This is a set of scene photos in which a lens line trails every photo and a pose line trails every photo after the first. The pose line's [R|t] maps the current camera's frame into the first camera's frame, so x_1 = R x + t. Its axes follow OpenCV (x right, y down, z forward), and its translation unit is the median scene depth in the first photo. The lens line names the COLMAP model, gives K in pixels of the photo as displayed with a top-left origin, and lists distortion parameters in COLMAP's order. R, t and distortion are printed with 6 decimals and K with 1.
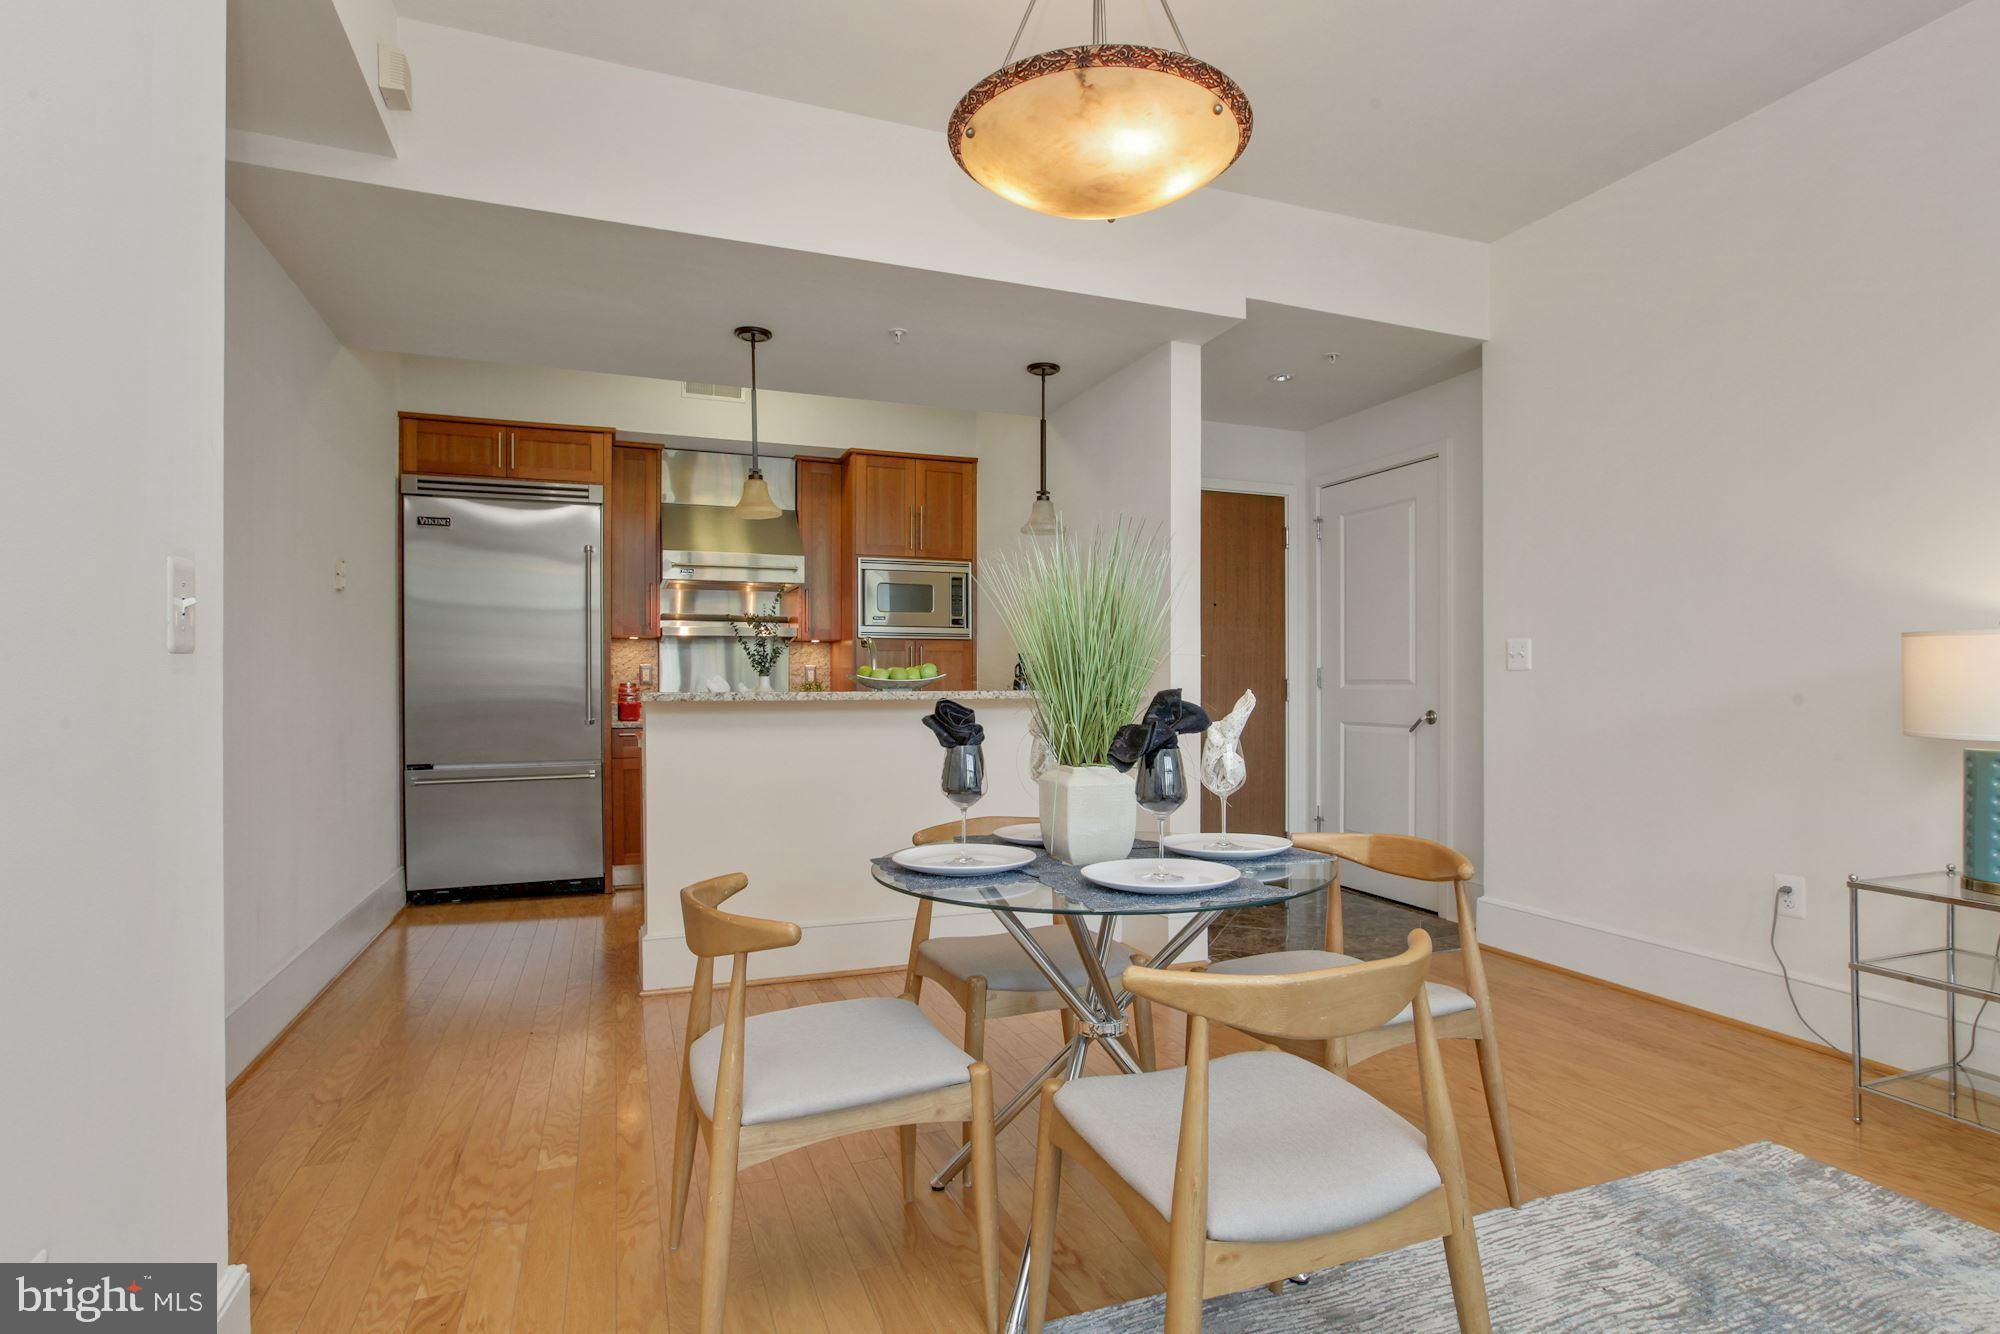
lens RADIAL K [[1016.6, 0, 1002.1], [0, 1016.6, 680.3], [0, 0, 1]] dist [-0.053970, 0.034738]
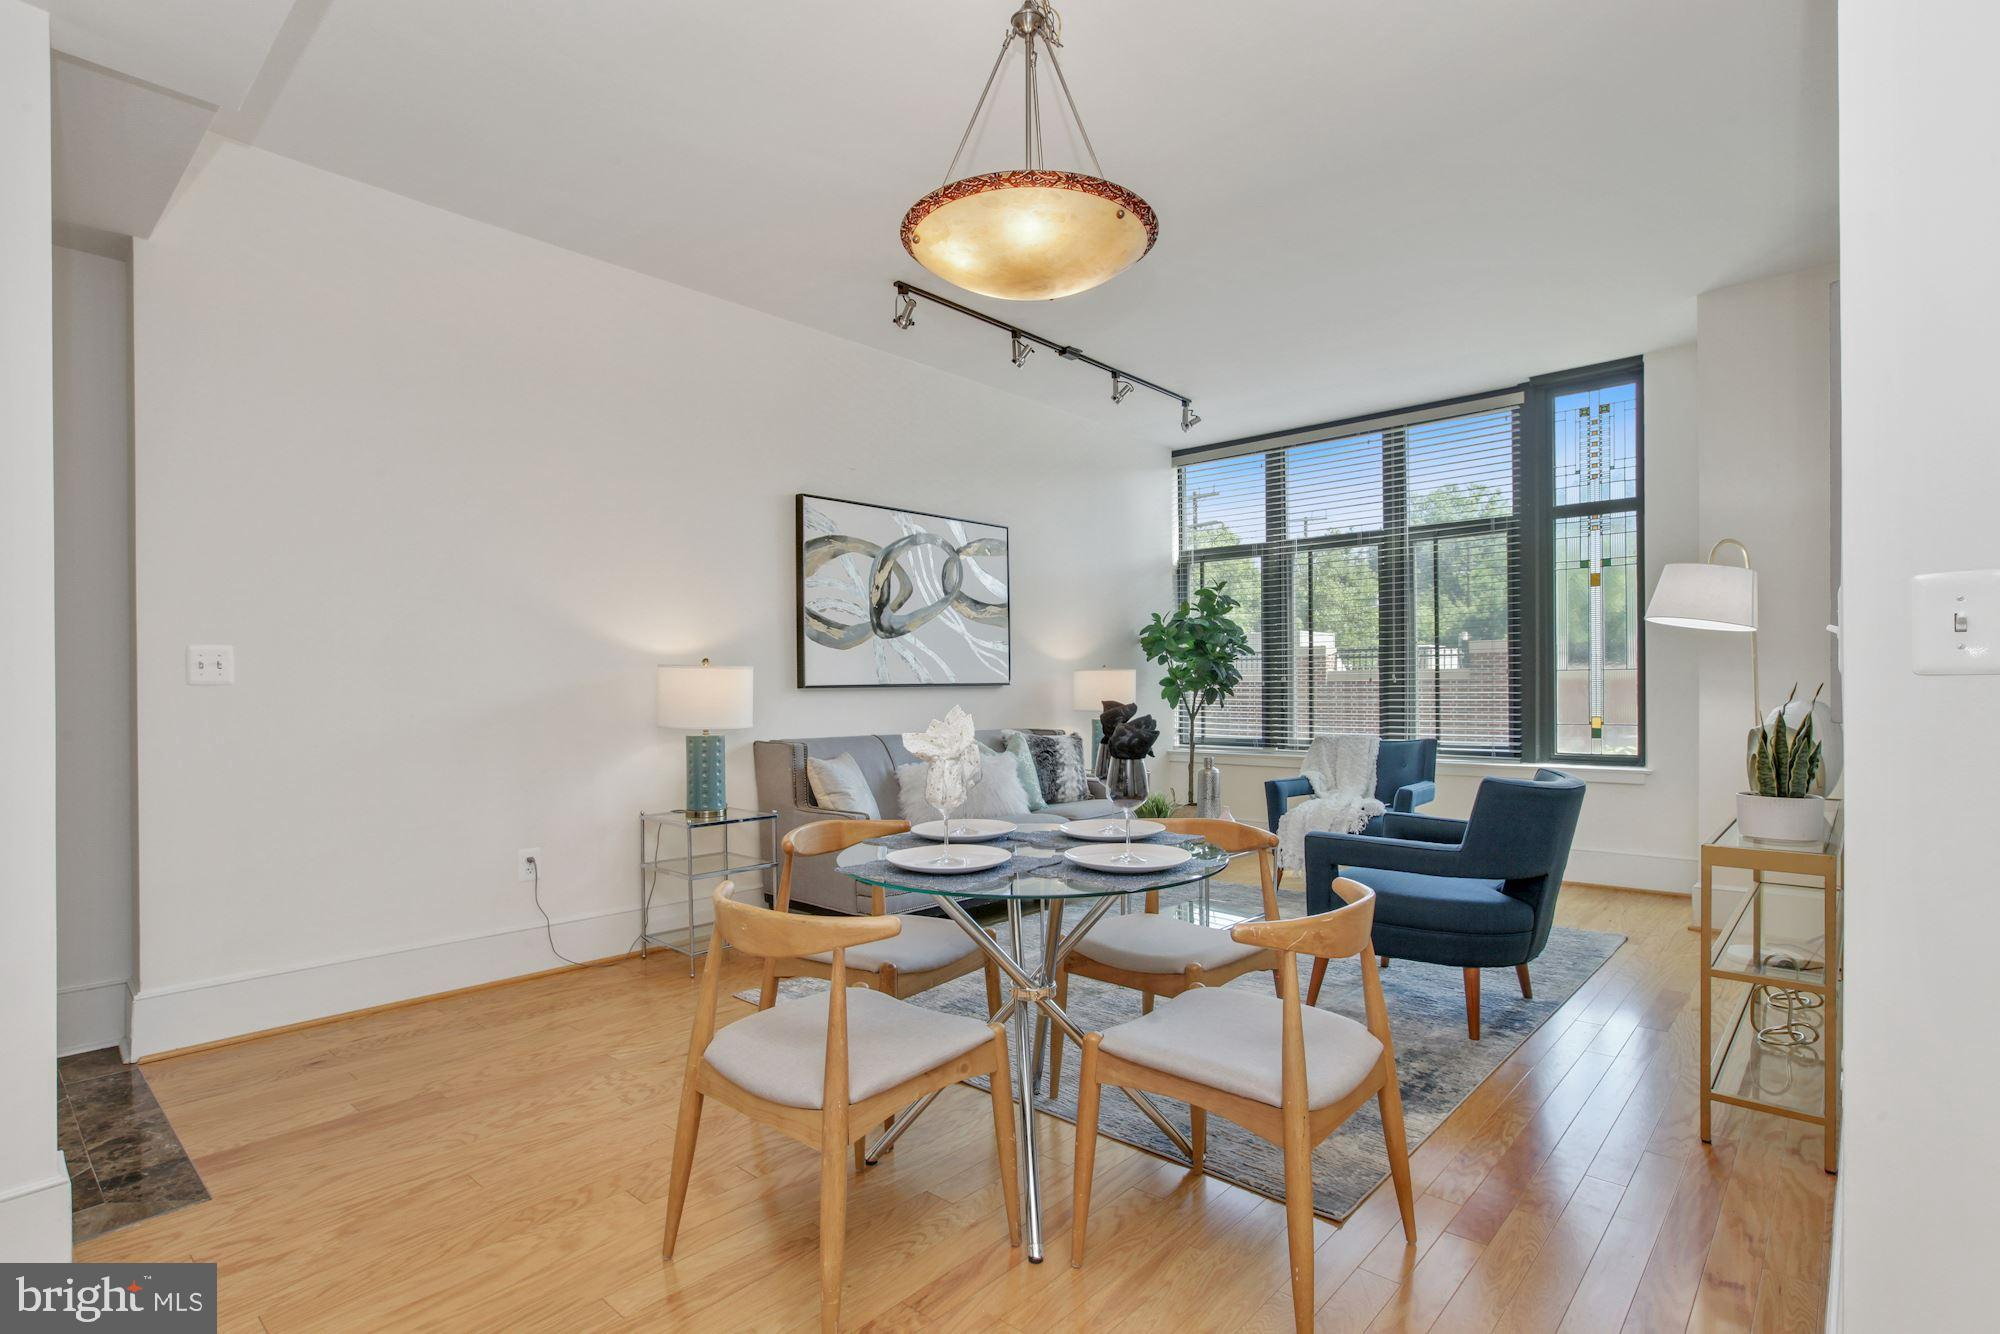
lens RADIAL K [[986.5, 0, 1011.8], [0, 986.5, 698.6], [0, 0, 1]] dist [-0.023342, 0.000450]
pose [[-0.458254, -0.008245, 0.888783, -0.352448], [0.000906, 0.999952, 0.009744, -0.003815], [-0.888821, 0.005271, -0.458225, 0.602235]]
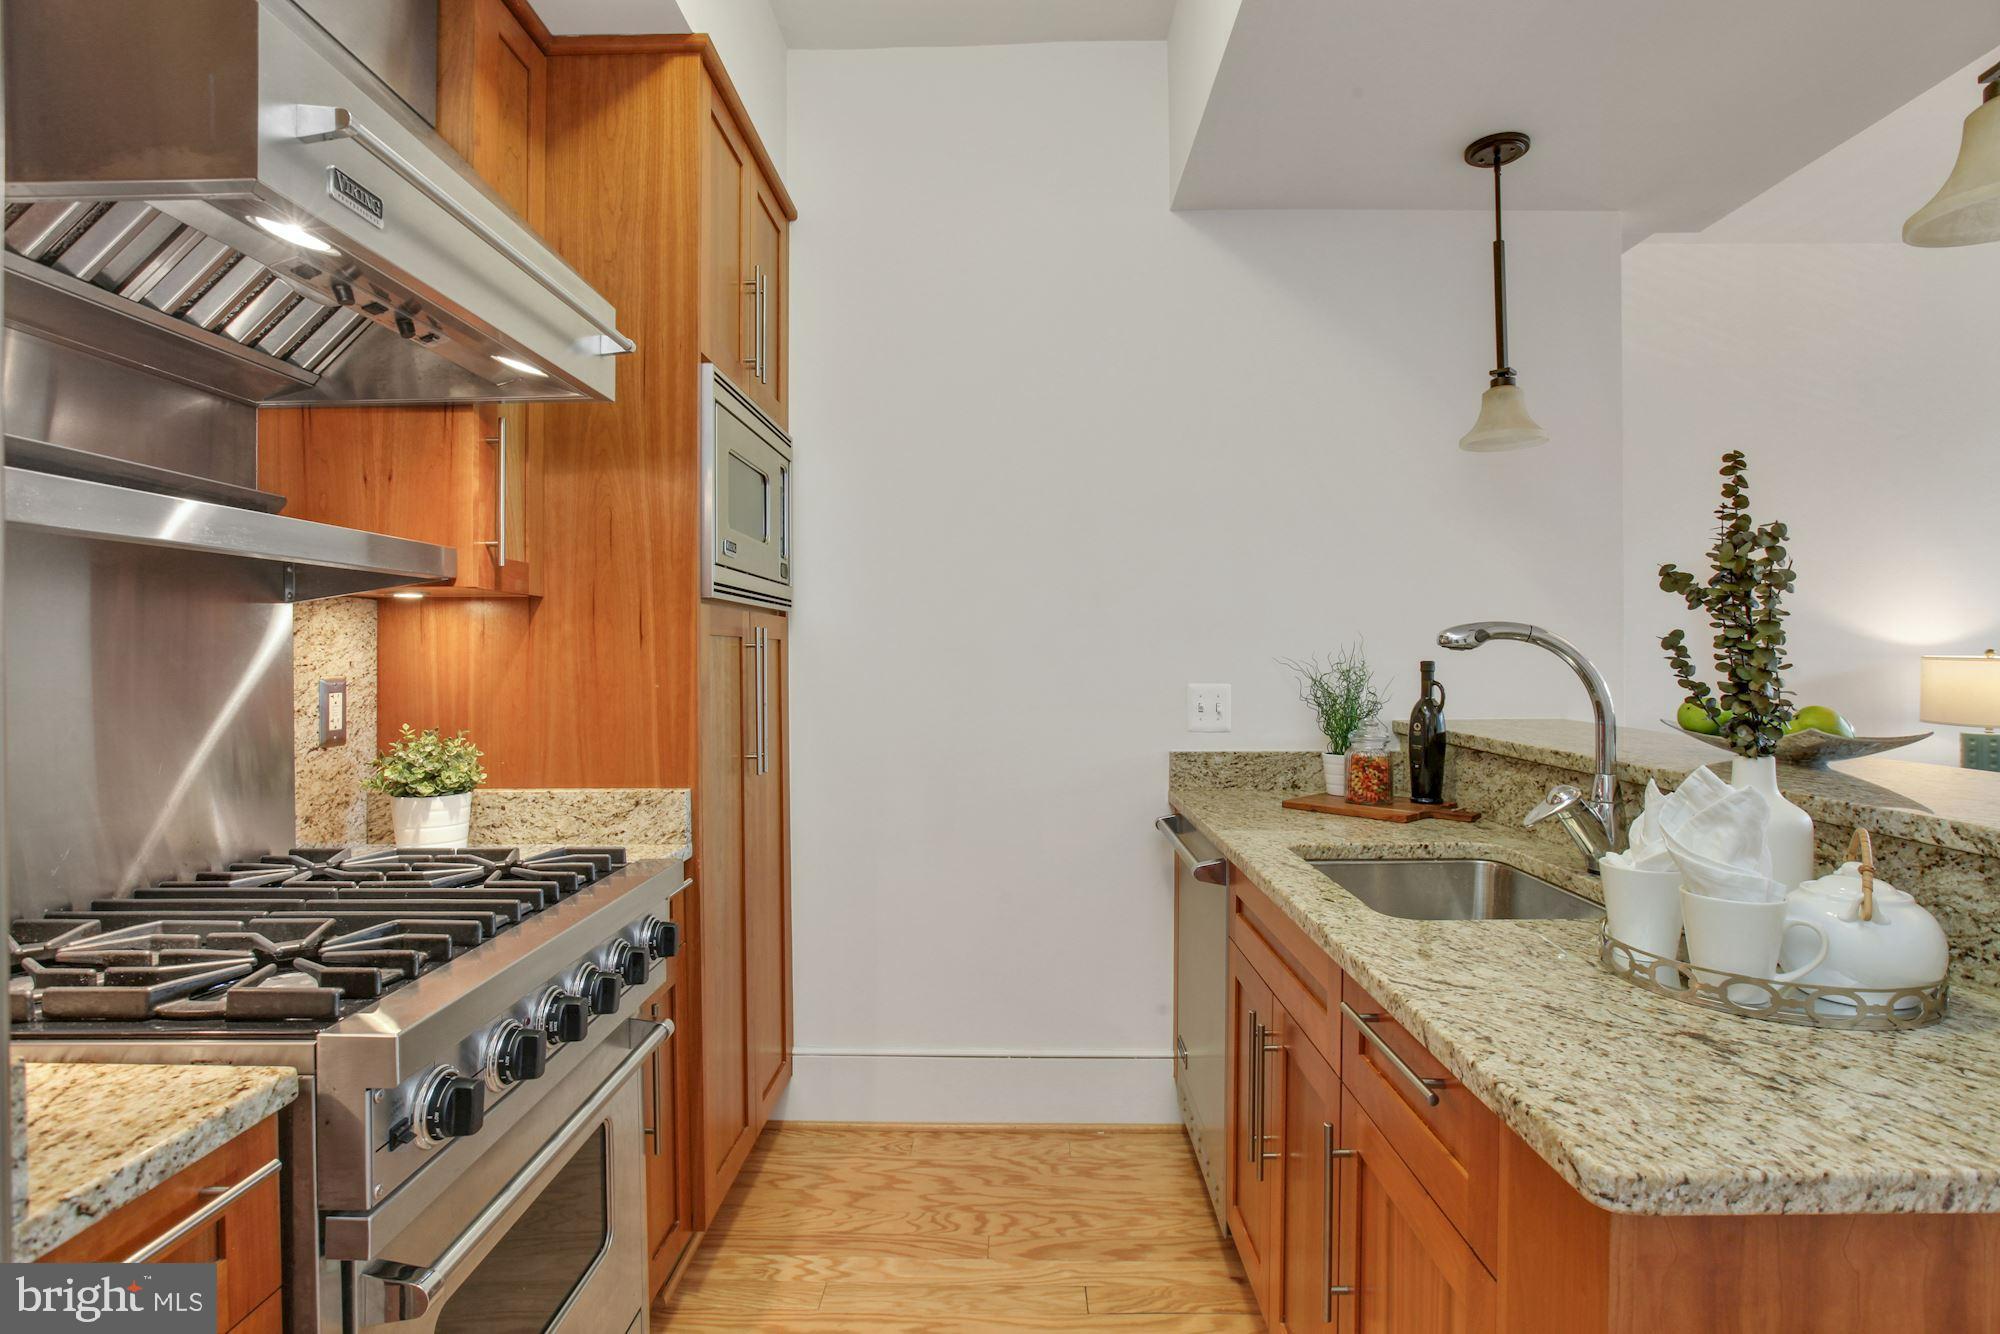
lens RADIAL K [[980.9, 0, 994.4], [0, 980.9, 658.8], [0, 0, 1]] dist [-0.061091, 0.022556]
pose [[0.368457, -0.004641, 0.929633, -0.448765], [0.000597, 0.999989, 0.004756, -0.025158], [-0.929644, -0.001197, 0.368456, 0.864263]]
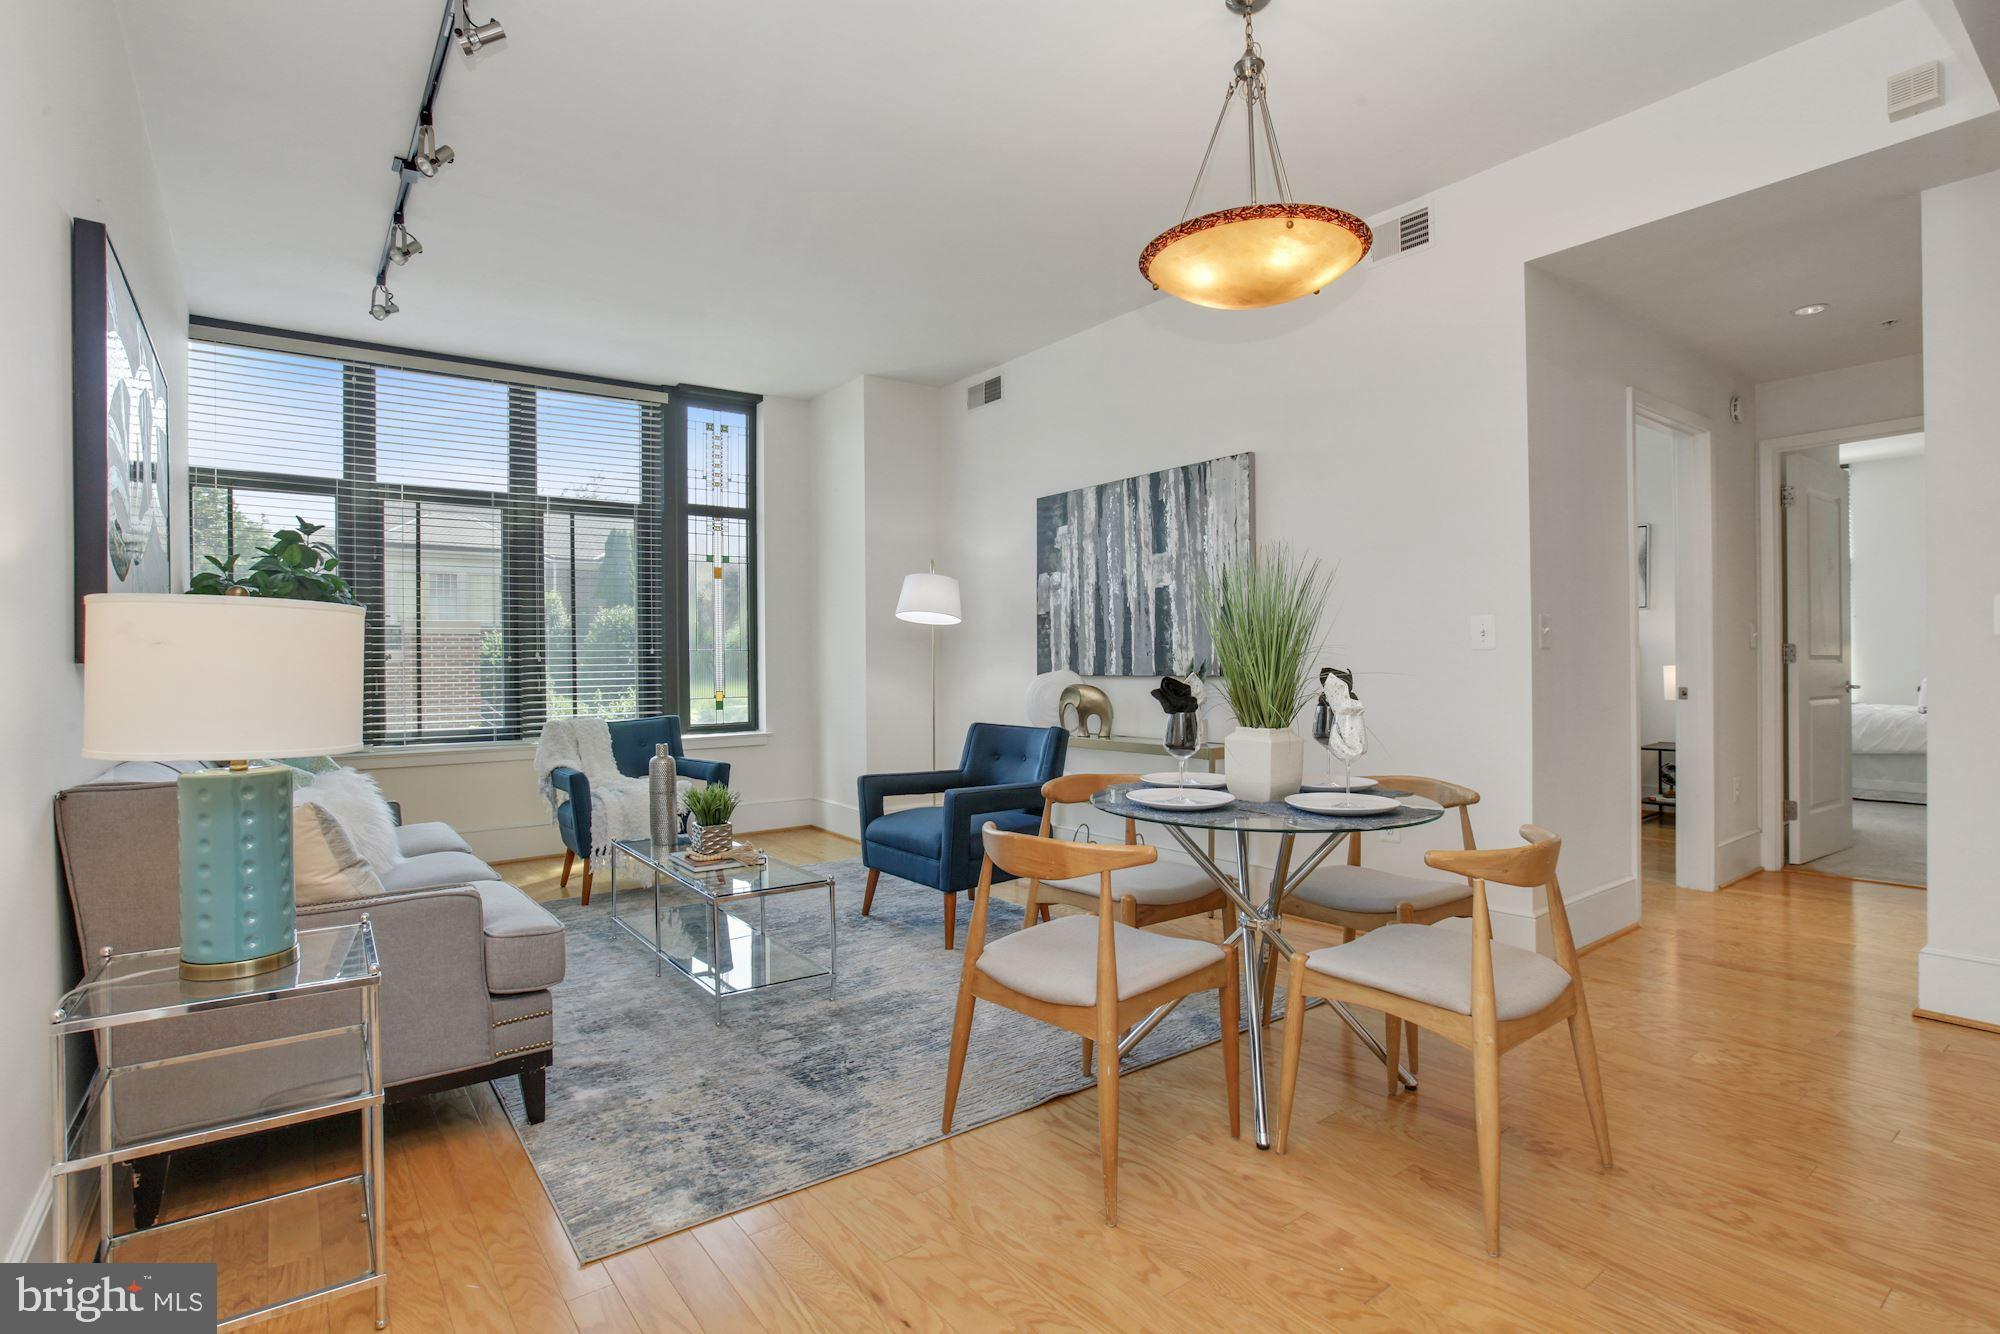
lens RADIAL K [[982.1, 0, 990.3], [0, 982.1, 665.2], [0, 0, 1]] dist [-0.063380, 0.048587]
pose [[-0.964942, 0.009706, -0.262282, 0.299307], [0.010807, 0.999938, -0.002754, 0.001438], [0.262239, -0.005491, -0.964987, 0.831122]]
